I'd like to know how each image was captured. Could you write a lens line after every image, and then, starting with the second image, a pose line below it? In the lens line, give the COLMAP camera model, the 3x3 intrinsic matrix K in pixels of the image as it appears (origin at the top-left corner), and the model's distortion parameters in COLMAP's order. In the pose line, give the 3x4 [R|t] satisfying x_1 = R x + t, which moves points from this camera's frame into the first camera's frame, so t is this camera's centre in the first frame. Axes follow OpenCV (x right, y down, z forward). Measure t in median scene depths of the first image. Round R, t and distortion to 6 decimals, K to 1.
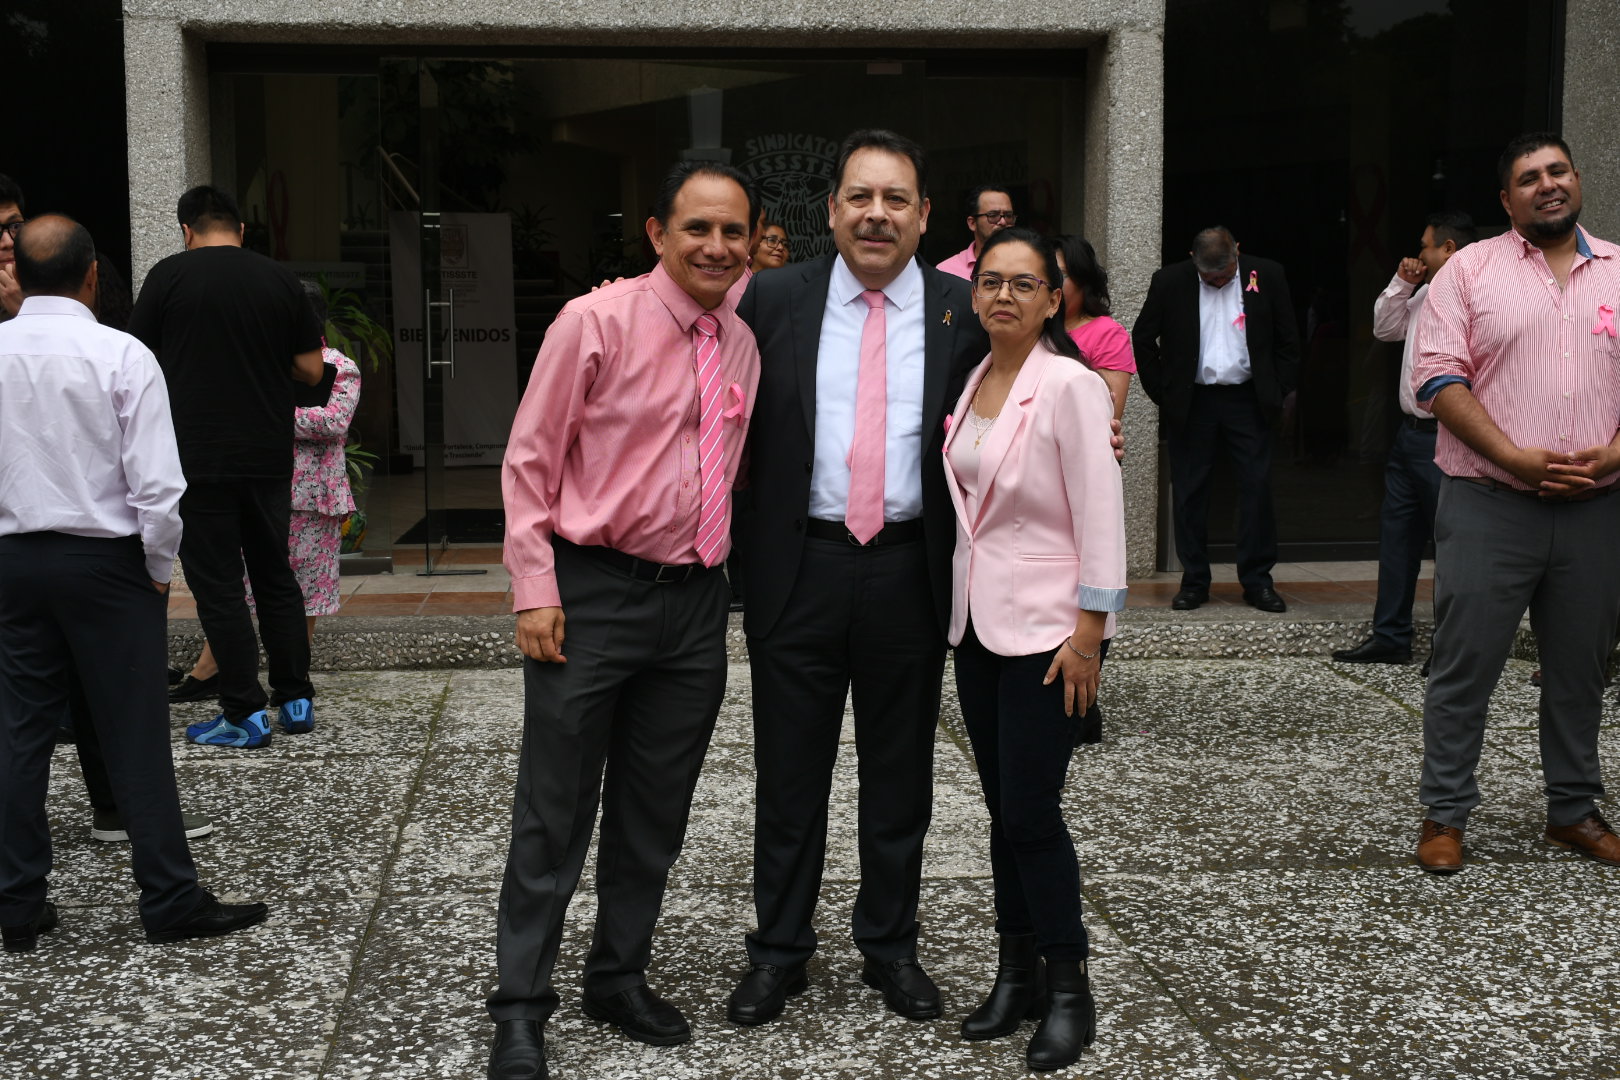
lens RADIAL K [[2115.0, 0, 805.2], [0, 2115.0, 542.4], [0, 0, 1]] dist [-0.018393, 0.055388]
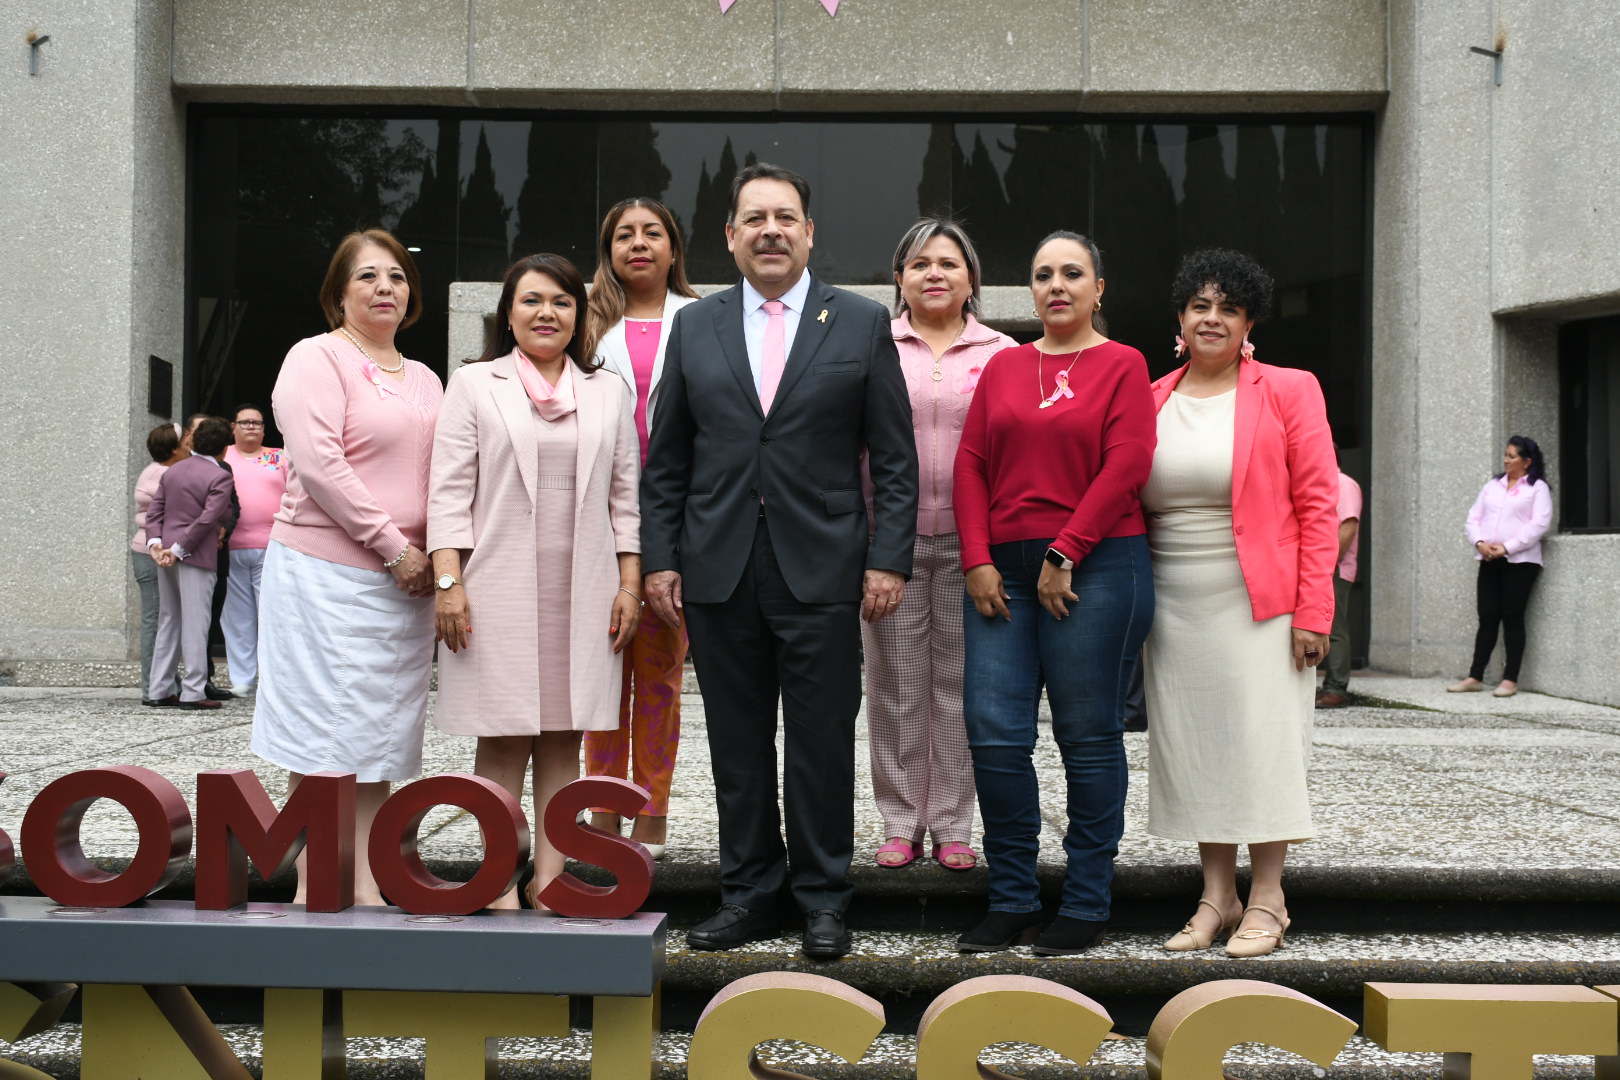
lens RADIAL K [[2398.9, 0, 811.1], [0, 2398.9, 543.5], [0, 0, 1]] dist [-0.014081, 0.117062]
pose [[0.995780, 0.010584, -0.091165, 0.177450], [-0.023170, 0.990143, -0.138133, 0.248536], [0.088805, 0.139662, 0.986209, -1.081799]]
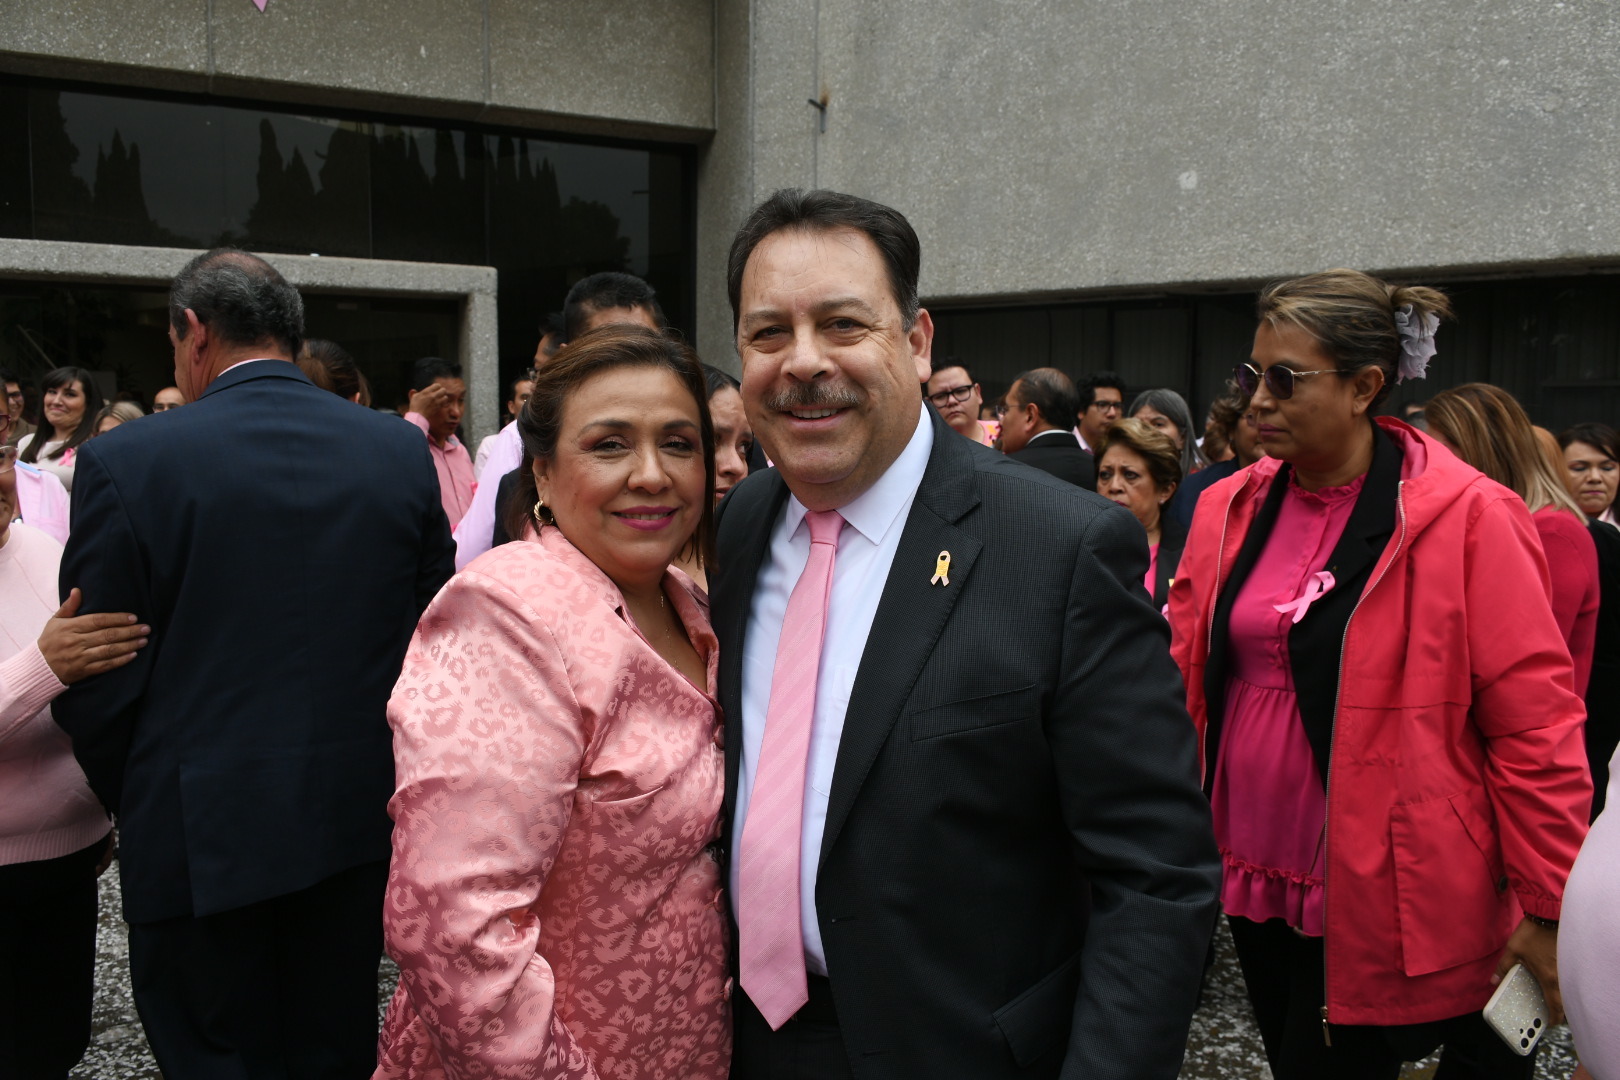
lens RADIAL K [[1234.8, 0, 802.3], [0, 1234.8, 544.0], [0, 0, 1]] dist [-0.021611, -0.006911]
pose [[0.928345, -0.023769, 0.370958, 0.003632], [0.029648, 0.999509, -0.010152, 0.014801], [-0.370535, 0.020422, 0.928594, -0.236443]]
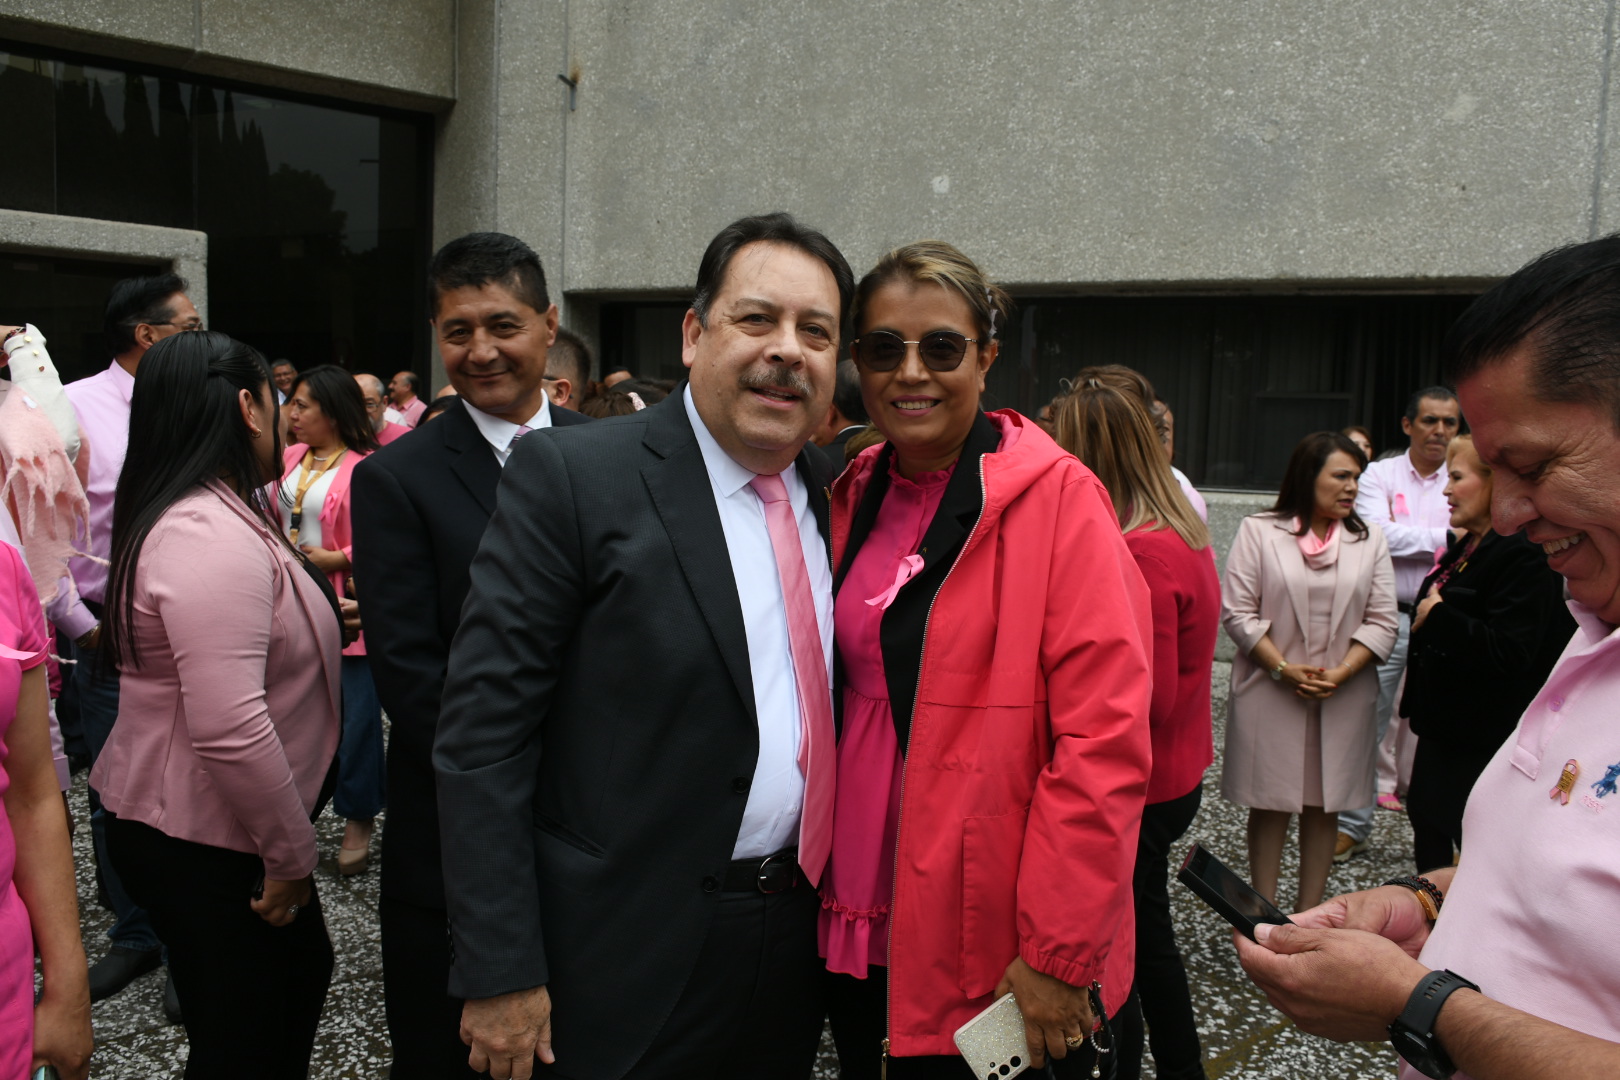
lens RADIAL K [[1237.8, 0, 804.2], [0, 1237.8, 545.6], [0, 0, 1]] dist [-0.024083, -0.005723]
pose [[0.825018, -0.021711, 0.564689, -0.007573], [0.025073, 0.999684, 0.001804, 0.012356], [-0.564549, 0.012670, 0.825302, -0.198026]]
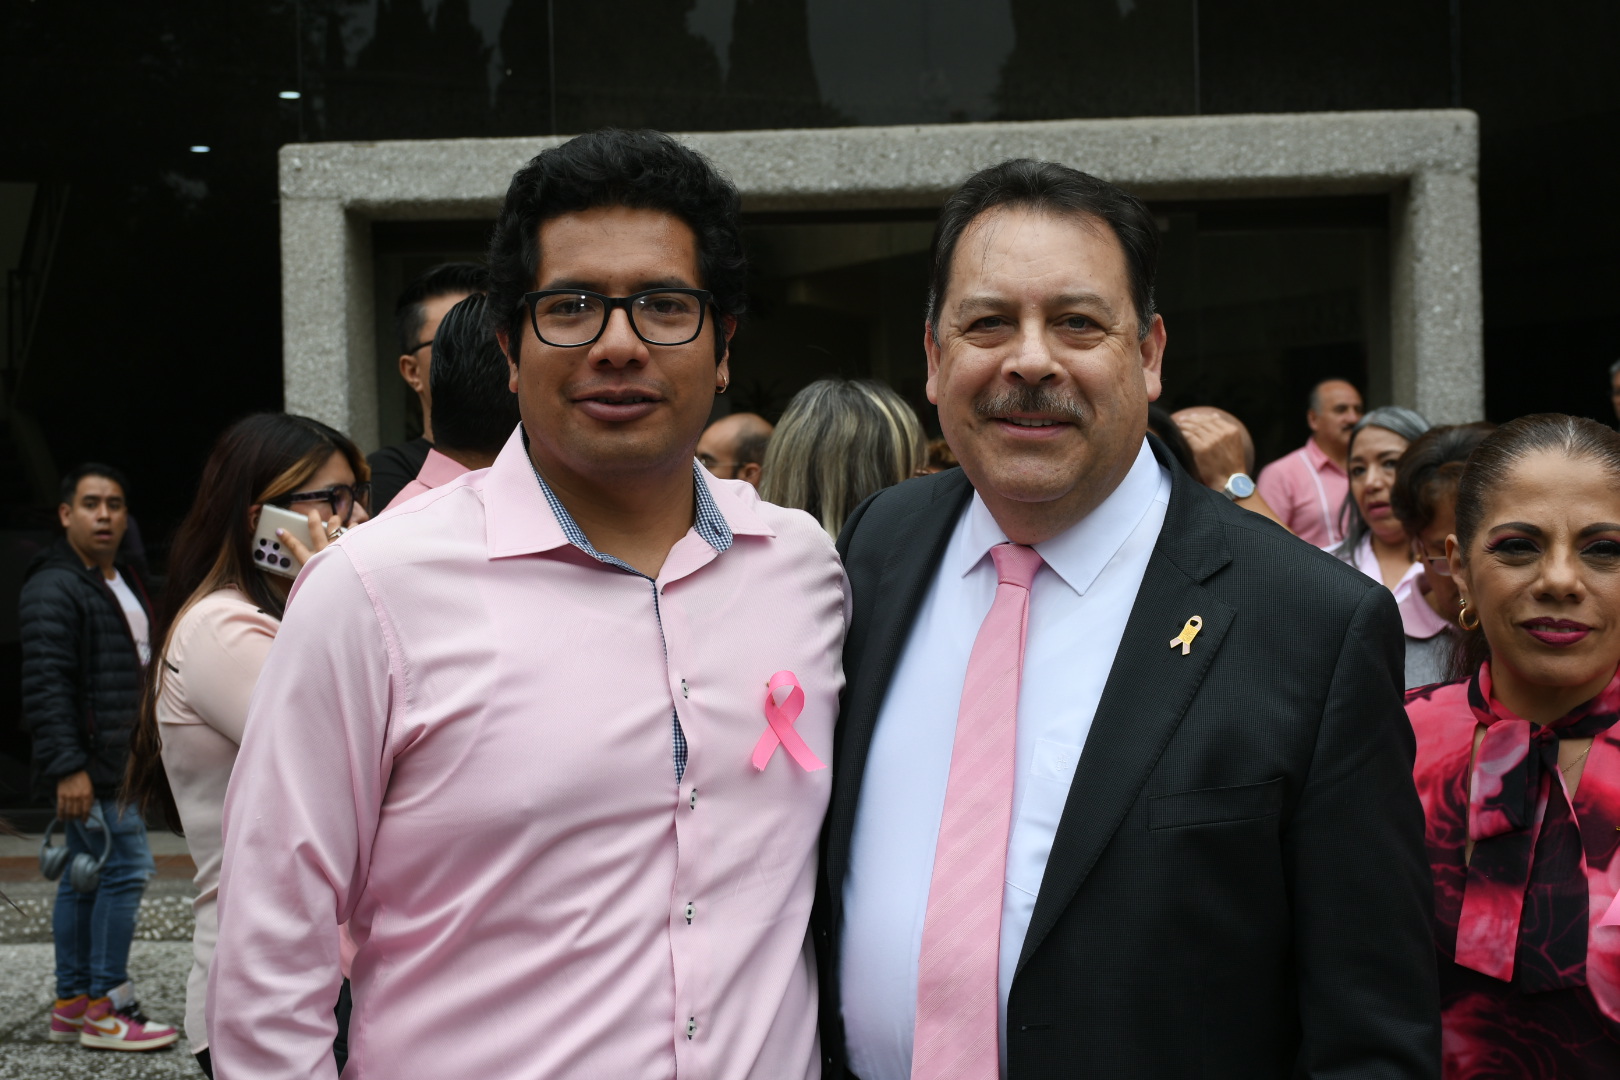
lens RADIAL K [[2650.0, 0, 807.6], [0, 2650.0, 545.9], [0, 0, 1]] dist [-0.011477, -0.066703]
pose [[0.992812, -0.018843, -0.118193, 0.037380], [0.007968, 0.995744, -0.091818, 0.002264], [0.119420, 0.090216, 0.988736, -0.089266]]
